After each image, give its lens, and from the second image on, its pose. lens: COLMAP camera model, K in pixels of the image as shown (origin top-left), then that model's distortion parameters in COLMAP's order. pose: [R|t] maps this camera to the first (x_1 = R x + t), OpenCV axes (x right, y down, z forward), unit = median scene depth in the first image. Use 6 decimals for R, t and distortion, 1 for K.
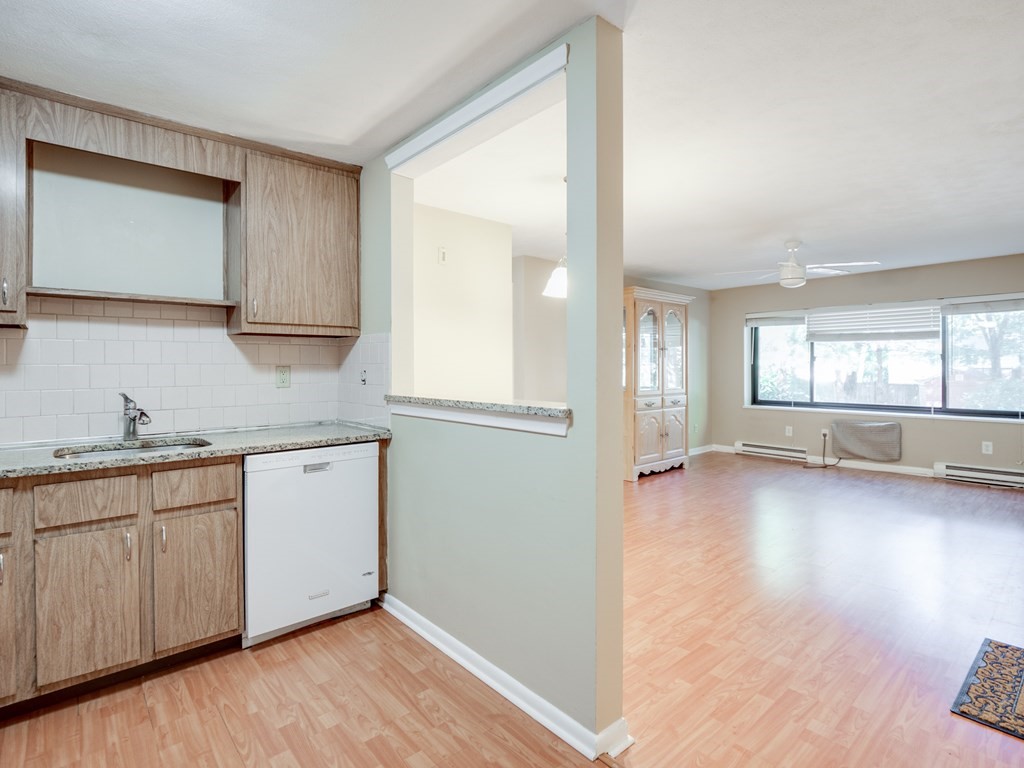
lens RADIAL K [[509.4, 0, 497.3], [0, 509.4, 365.9], [0, 0, 1]] dist [-0.024364, 0.002464]
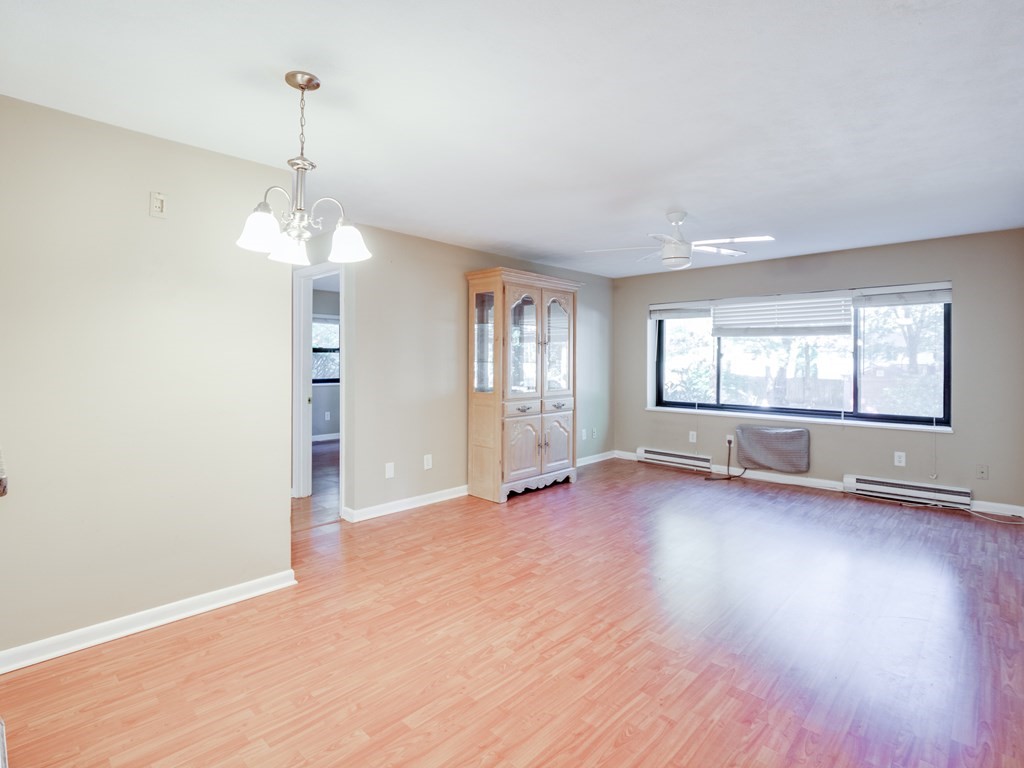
lens RADIAL K [[507.3, 0, 498.6], [0, 507.3, 359.9], [0, 0, 1]] dist [-0.015915, -0.000114]
pose [[0.995505, 0.006105, 0.094516, 0.171395], [-0.006275, 0.999979, 0.001503, -0.006309], [-0.094505, -0.002089, 0.995522, 0.164713]]
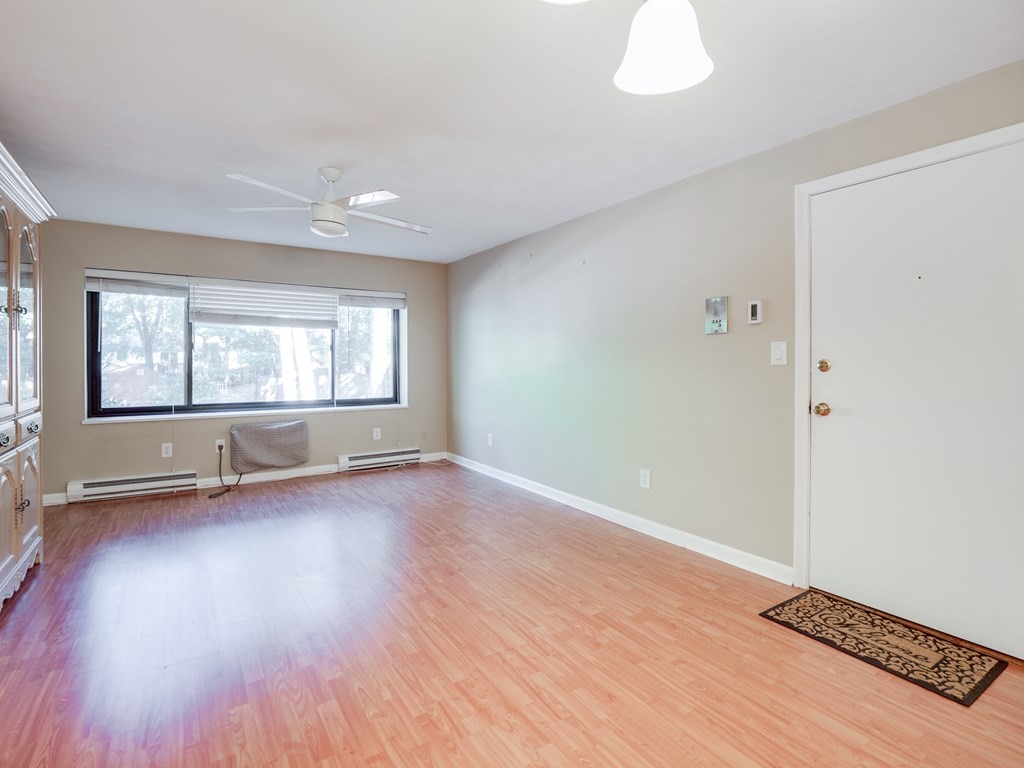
lens RADIAL K [[507.3, 0, 498.6], [0, 507.3, 359.9], [0, 0, 1]] dist [-0.015915, -0.000114]
pose [[0.132822, 0.005628, 0.991124, -0.045410], [-0.002627, 0.999982, -0.005326, 0.010673], [-0.991136, -0.001897, 0.132834, 0.526522]]
